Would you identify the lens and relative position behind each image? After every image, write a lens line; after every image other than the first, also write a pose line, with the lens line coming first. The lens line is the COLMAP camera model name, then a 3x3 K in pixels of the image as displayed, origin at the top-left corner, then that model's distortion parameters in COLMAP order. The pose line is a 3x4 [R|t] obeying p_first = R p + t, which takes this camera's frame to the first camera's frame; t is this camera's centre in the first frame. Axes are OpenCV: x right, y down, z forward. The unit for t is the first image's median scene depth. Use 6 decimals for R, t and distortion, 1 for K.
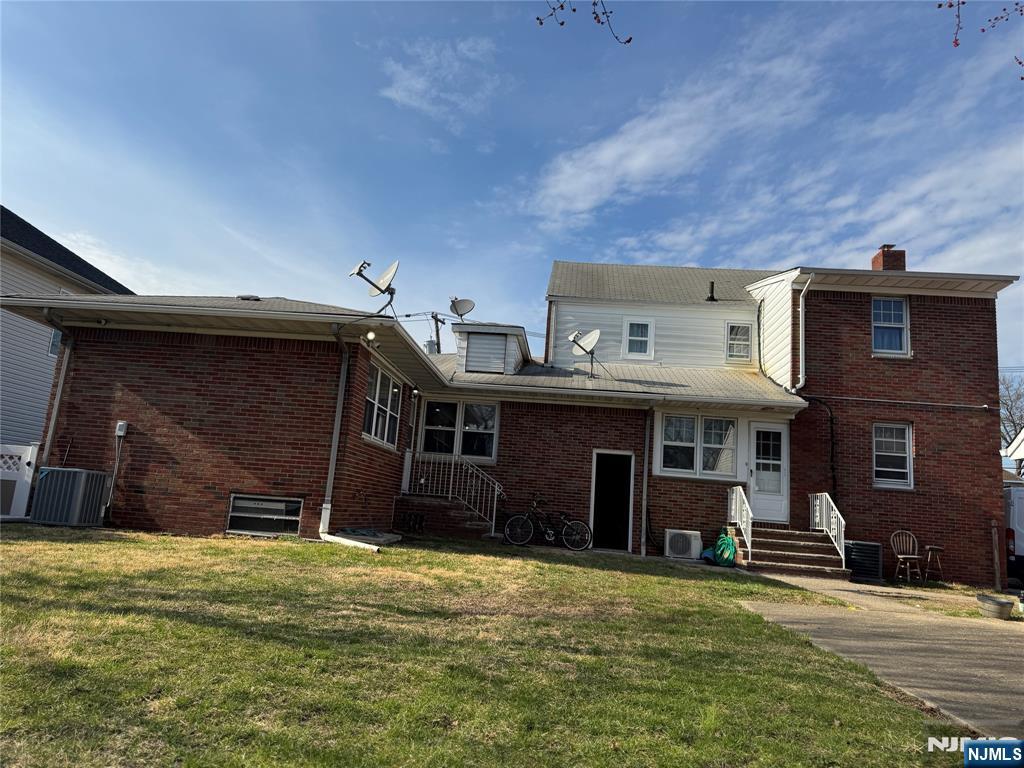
lens RADIAL K [[725.5, 0, 519.0], [0, 725.5, 378.6], [0, 0, 1]] dist [0.036576, -0.061438]
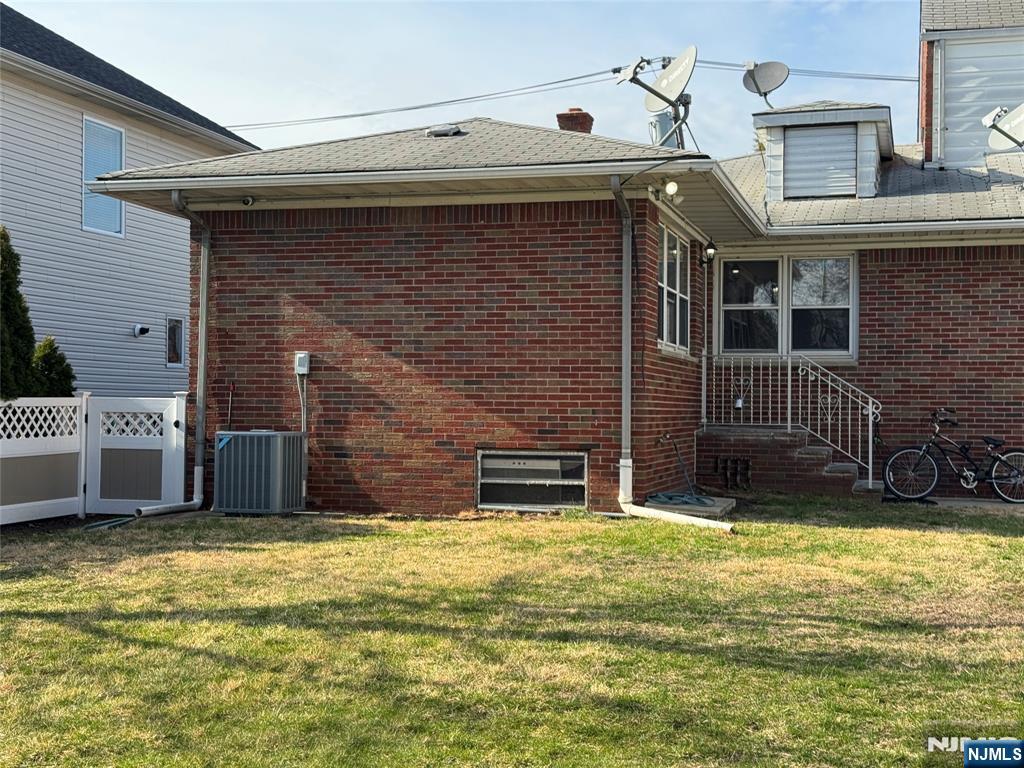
lens RADIAL K [[1439.6, 0, 511.6], [0, 1439.6, 383.7], [0, 0, 1]] dist [0.151240, 0.000000]
pose [[0.976233, -0.065662, -0.206537, -0.089843], [0.097160, 0.984462, 0.146268, -0.085004], [0.193724, -0.162859, 0.967444, -0.229885]]
